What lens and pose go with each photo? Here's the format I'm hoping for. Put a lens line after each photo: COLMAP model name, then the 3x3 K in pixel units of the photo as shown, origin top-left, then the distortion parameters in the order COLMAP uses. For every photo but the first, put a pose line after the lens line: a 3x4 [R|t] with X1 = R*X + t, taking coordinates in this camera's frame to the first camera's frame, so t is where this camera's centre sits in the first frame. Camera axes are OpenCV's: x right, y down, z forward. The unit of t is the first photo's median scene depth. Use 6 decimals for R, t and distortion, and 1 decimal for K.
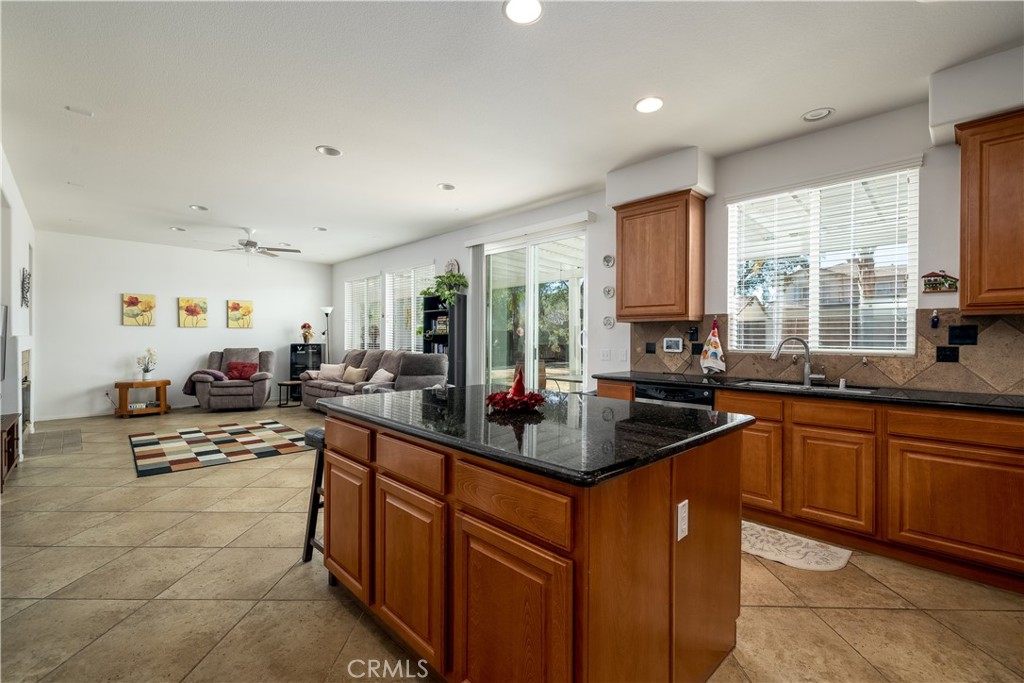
lens RADIAL K [[444.9, 0, 512.0], [0, 444.9, 341.5], [0, 0, 1]] dist [-0.001603, -0.000181]
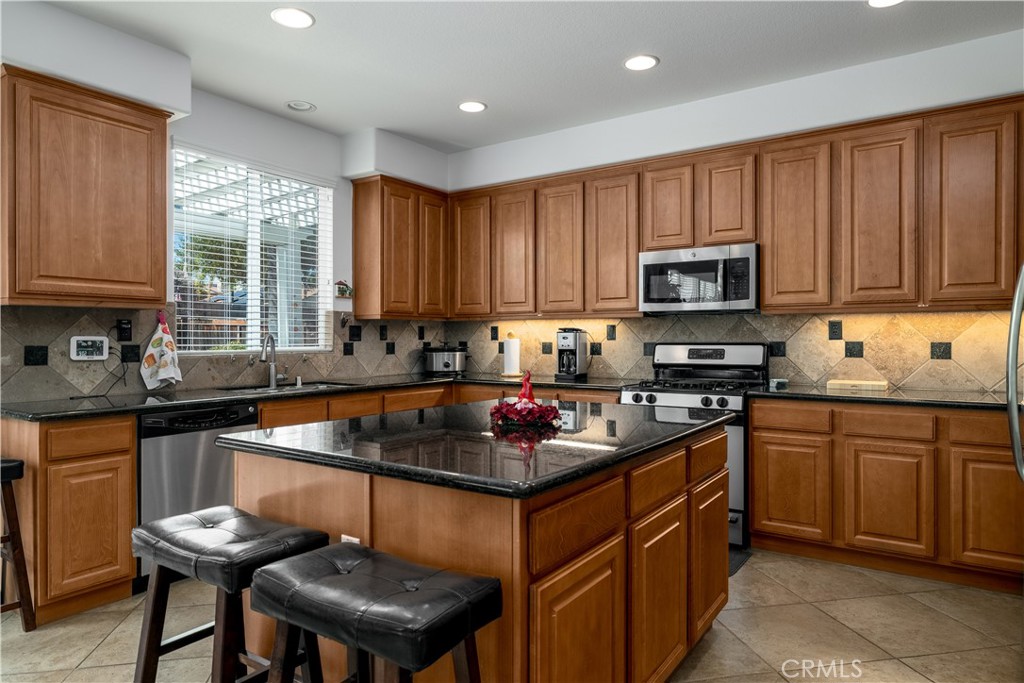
lens RADIAL K [[611.2, 0, 517.6], [0, 611.2, 339.1], [0, 0, 1]] dist [-0.001252, -0.000117]
pose [[-0.199522, -0.010295, 0.979839, -0.762505], [0.004985, 0.999921, 0.011521, -0.015075], [-0.979881, 0.007183, -0.199455, 0.853036]]
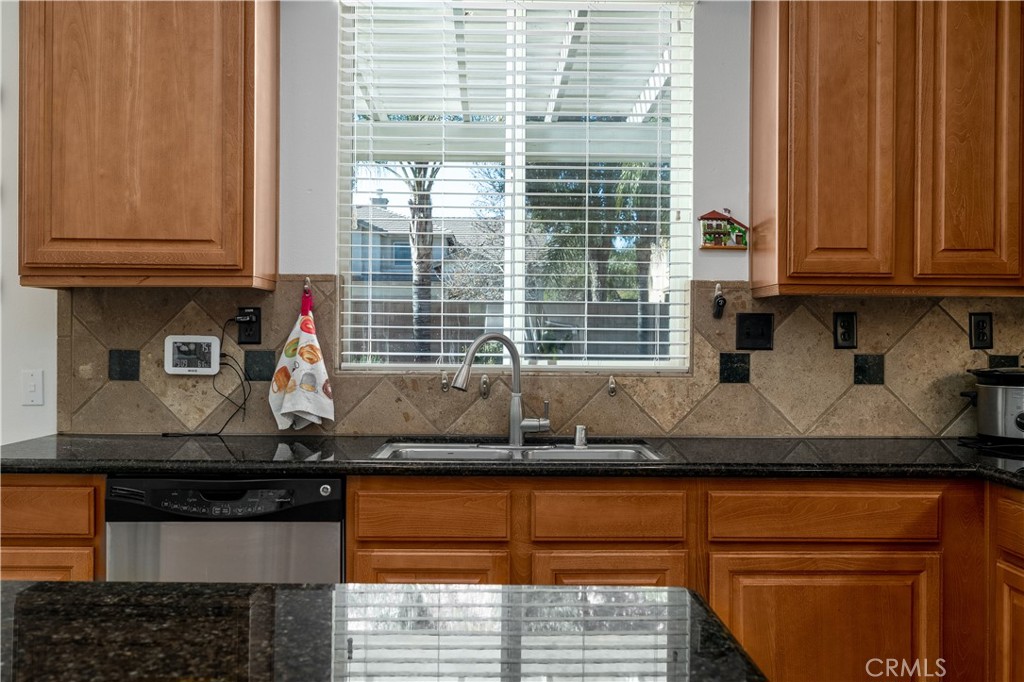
lens RADIAL K [[946.5, 0, 512.0], [0, 946.5, 341.0], [0, 0, 1]] dist [-0.000131, -0.002863]
pose [[0.689913, -0.002894, 0.723886, -0.018597], [0.002862, 0.999995, 0.001270, -0.005389], [-0.723887, 0.001195, 0.689918, 0.402236]]
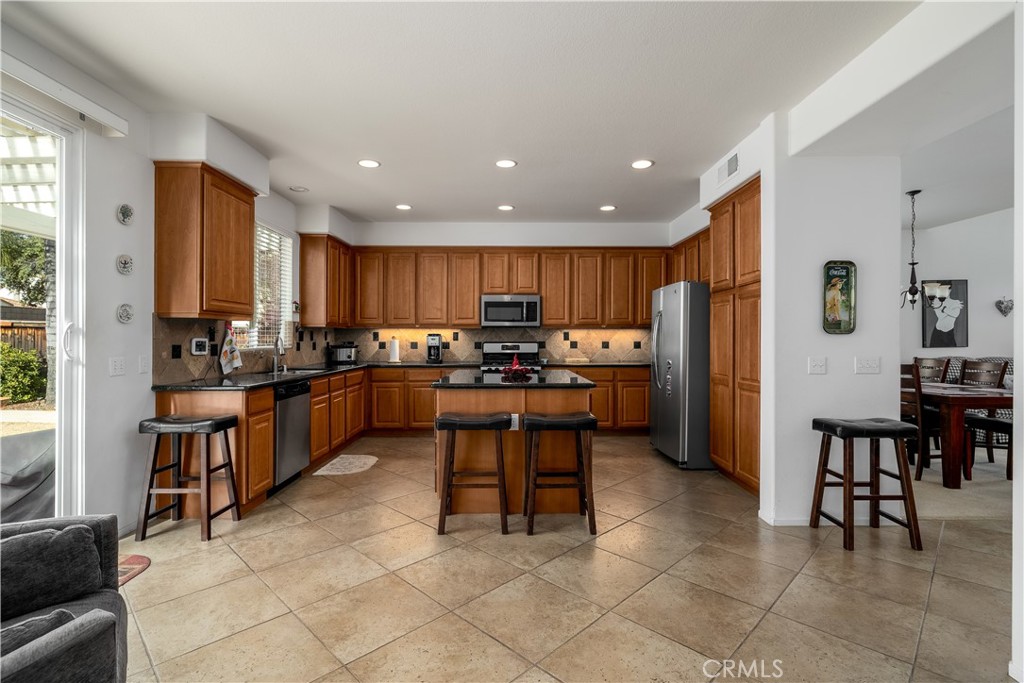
lens RADIAL K [[469.9, 0, 512.3], [0, 469.9, 339.1], [0, 0, 1]] dist [-0.000384, -0.000169]
pose [[-0.717305, -0.009989, 0.696688, -0.989831], [-0.003127, 0.999933, 0.011117, -0.026094], [-0.696752, 0.005796, -0.717288, 1.730713]]
